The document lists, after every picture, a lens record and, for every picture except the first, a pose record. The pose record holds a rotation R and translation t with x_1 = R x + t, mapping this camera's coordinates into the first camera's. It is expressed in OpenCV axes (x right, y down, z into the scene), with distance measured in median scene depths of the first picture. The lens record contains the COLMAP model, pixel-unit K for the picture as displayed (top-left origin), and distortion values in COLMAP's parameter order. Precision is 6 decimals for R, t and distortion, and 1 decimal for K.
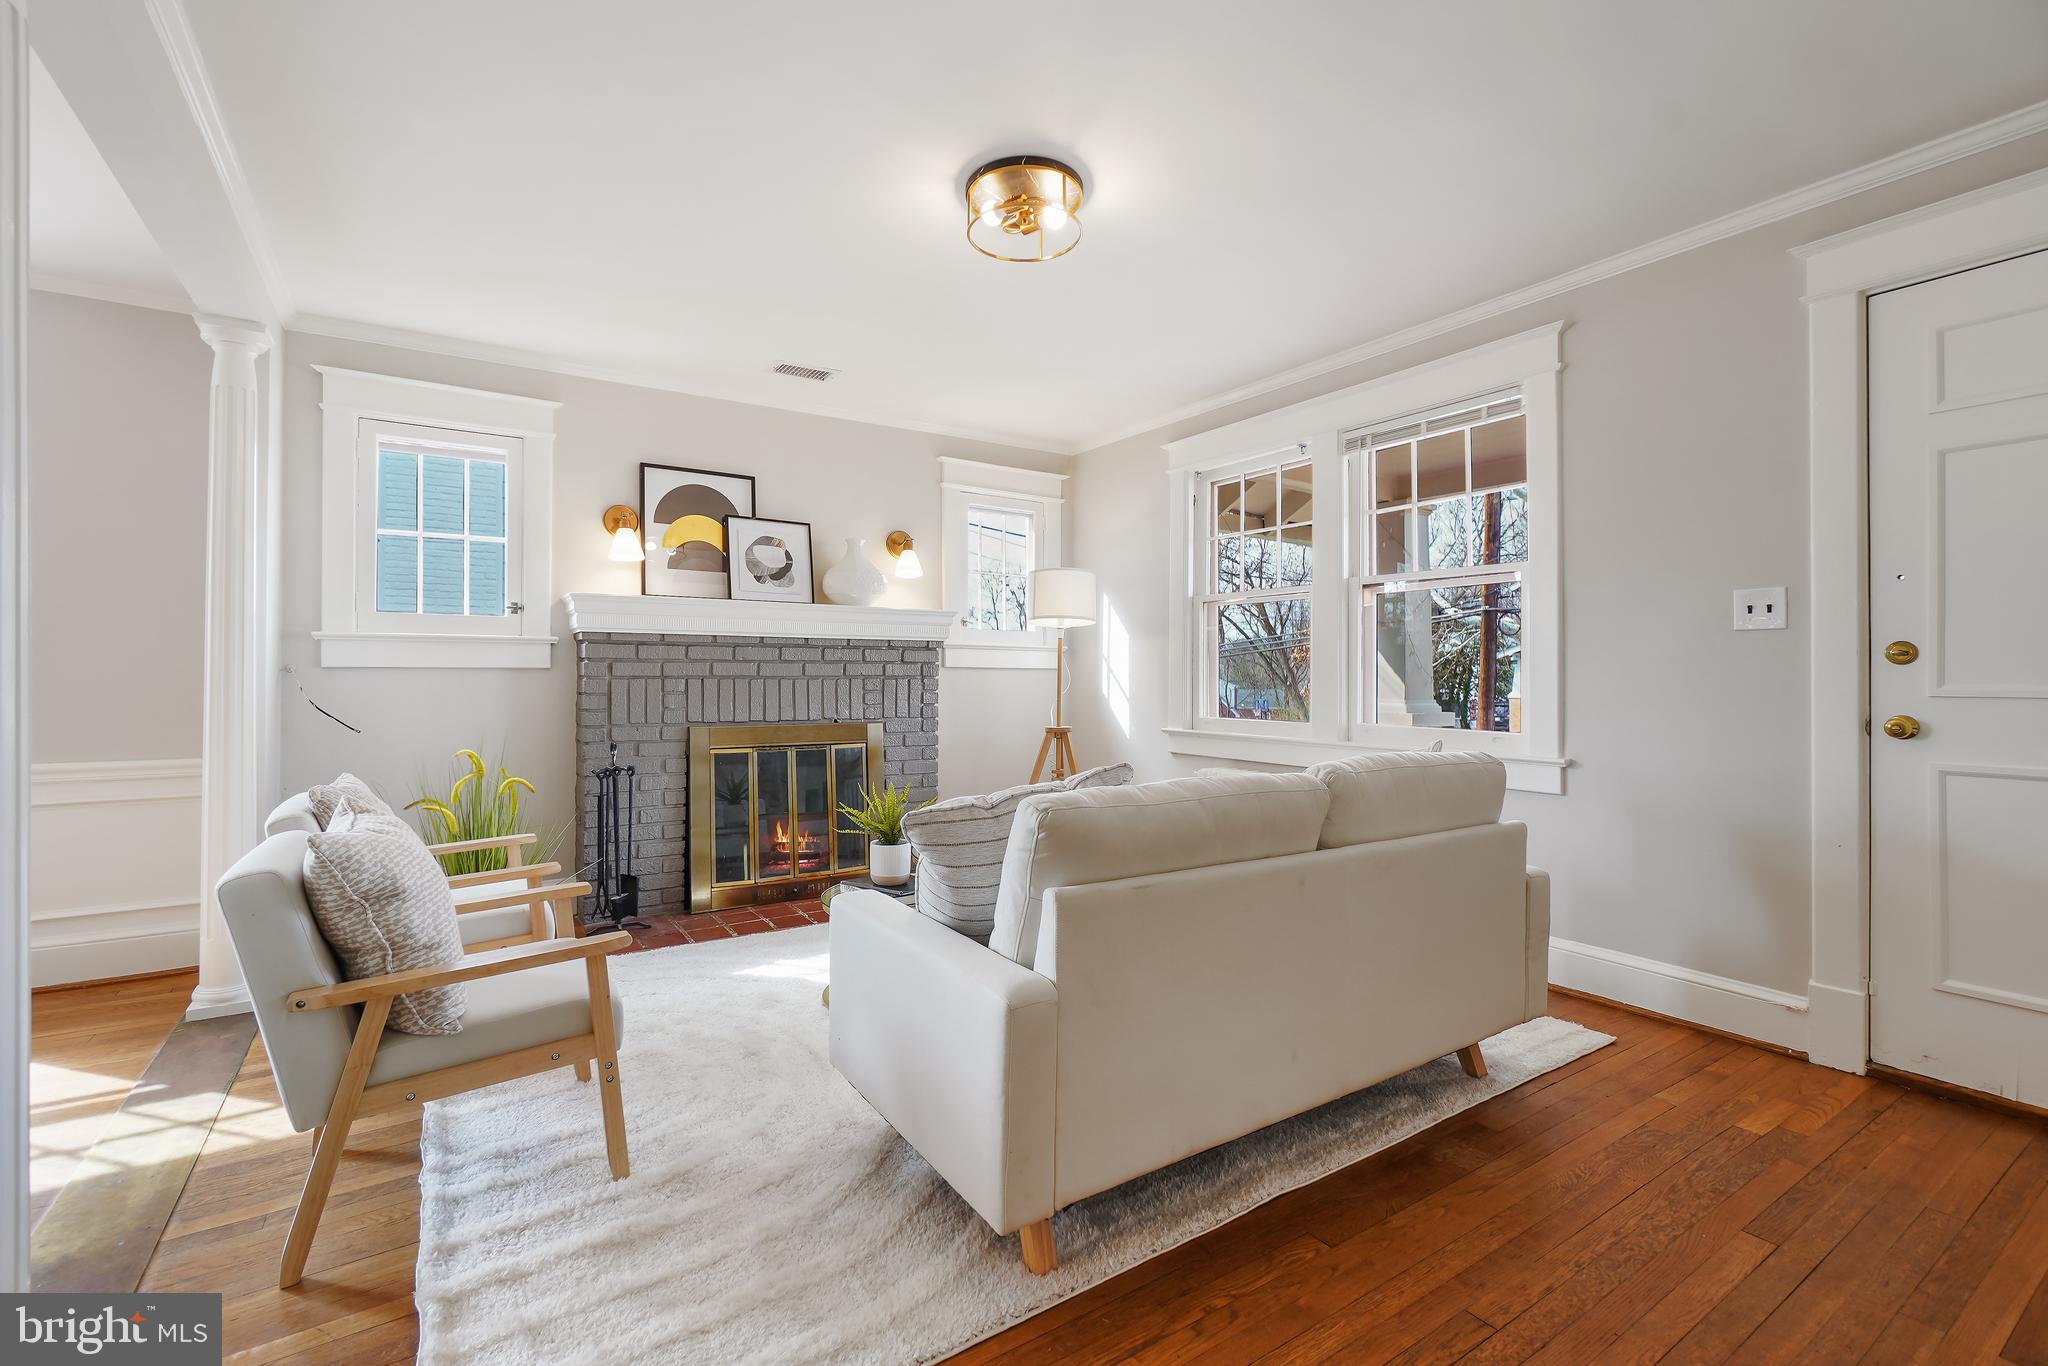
lens RADIAL K [[878.4, 0, 1015.3], [0, 878.4, 669.6], [0, 0, 1]] dist [-0.011421, 0.003527]
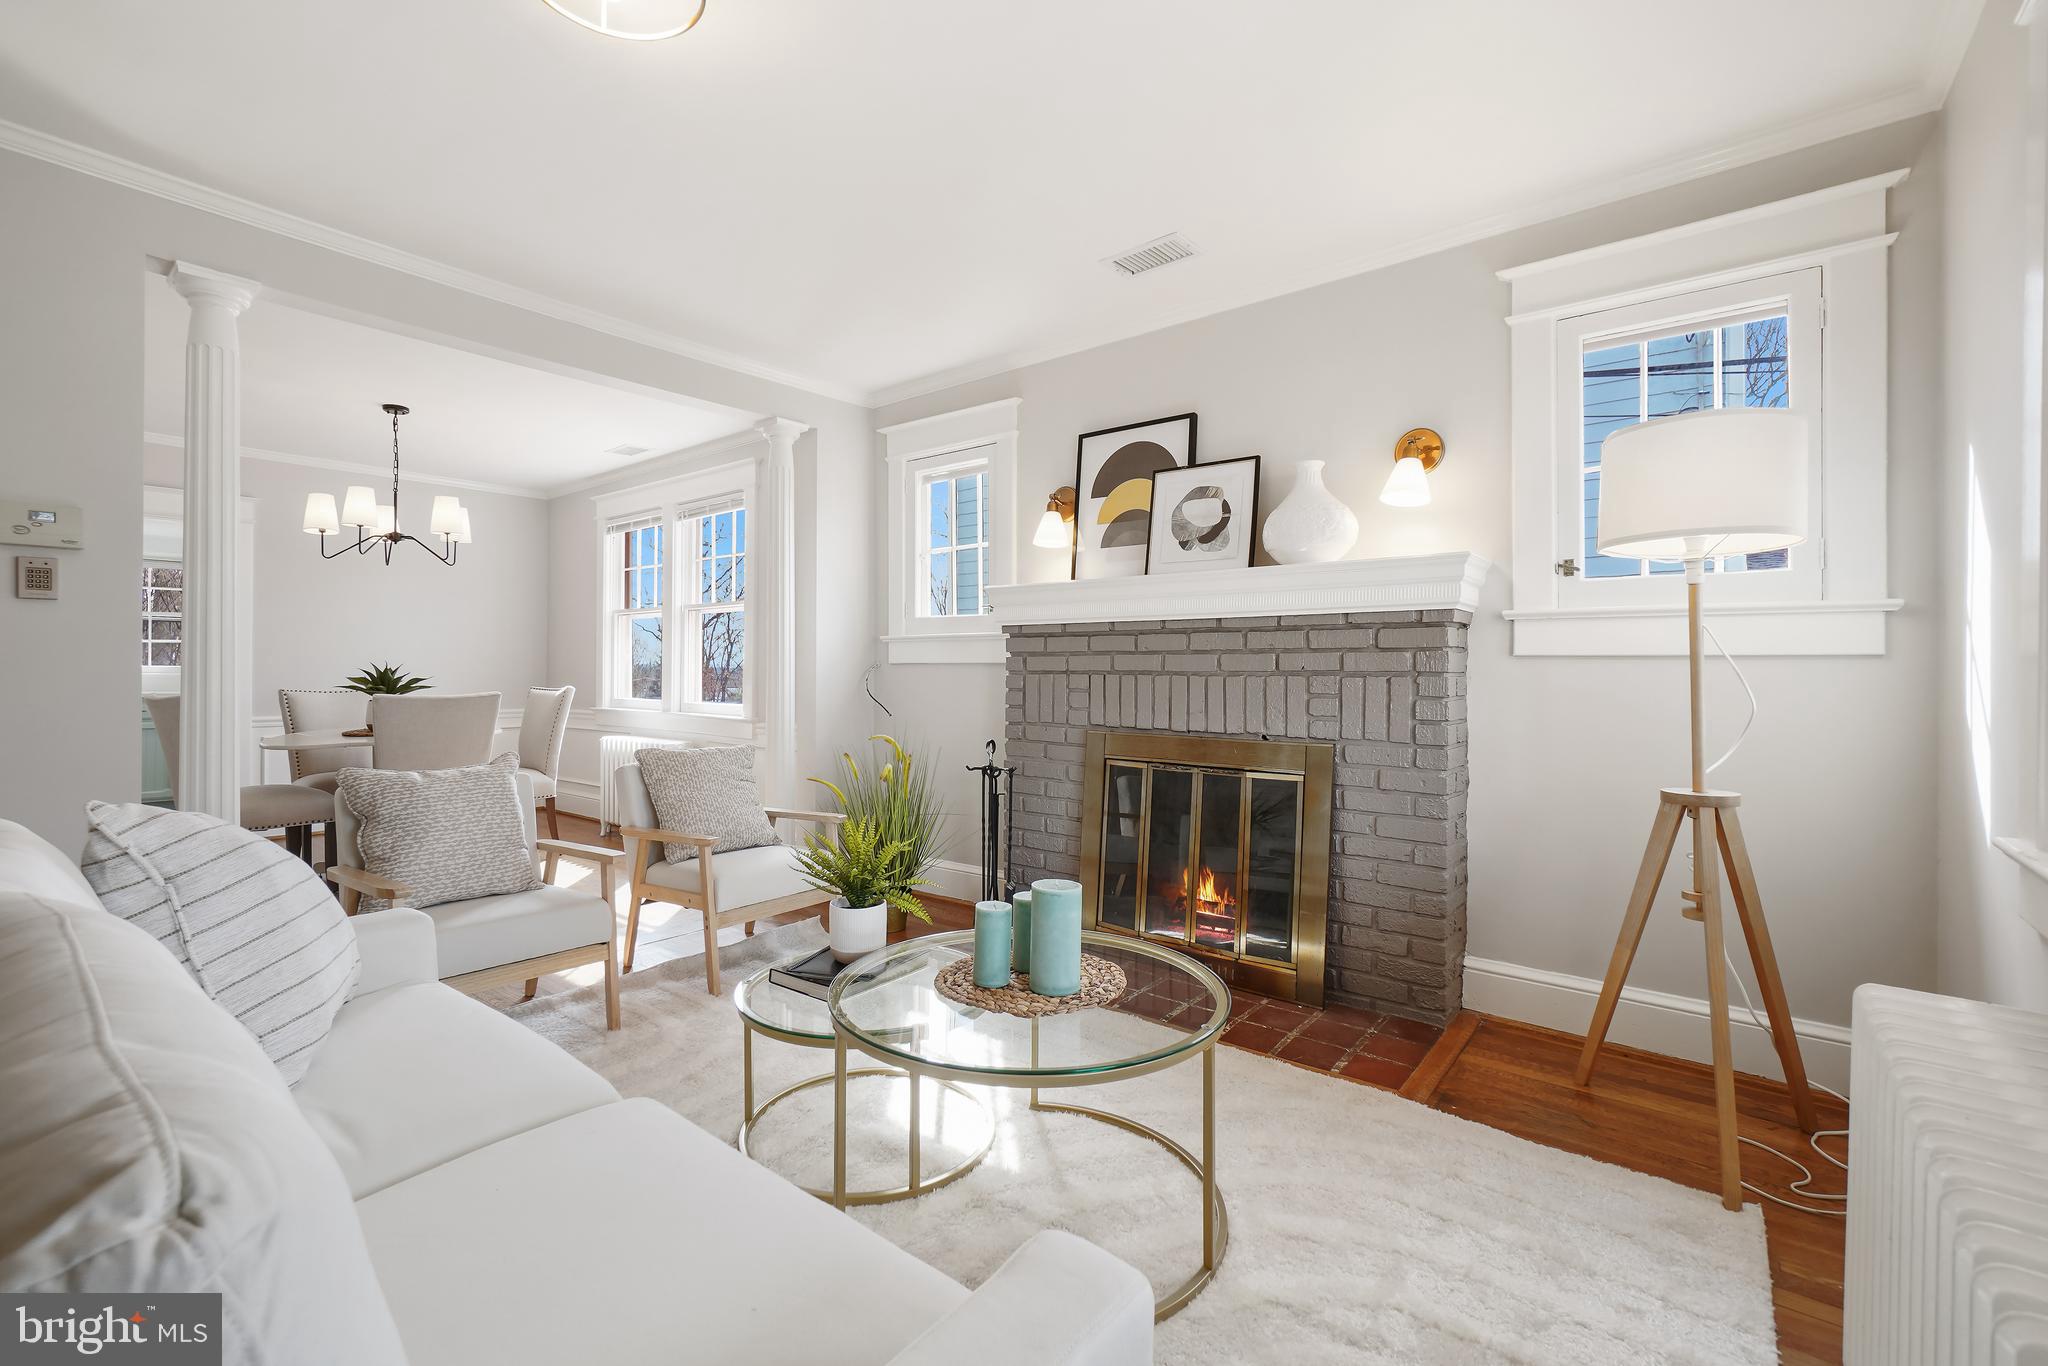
lens RADIAL K [[878.4, 0, 1015.4], [0, 878.4, 676.1], [0, 0, 1]] dist [-0.011421, 0.003527]
pose [[0.301526, 0.006104, -0.953439, 0.392161], [0.001676, 0.999975, 0.006932, 0.005705], [0.953457, -0.003688, 0.301508, 0.623216]]
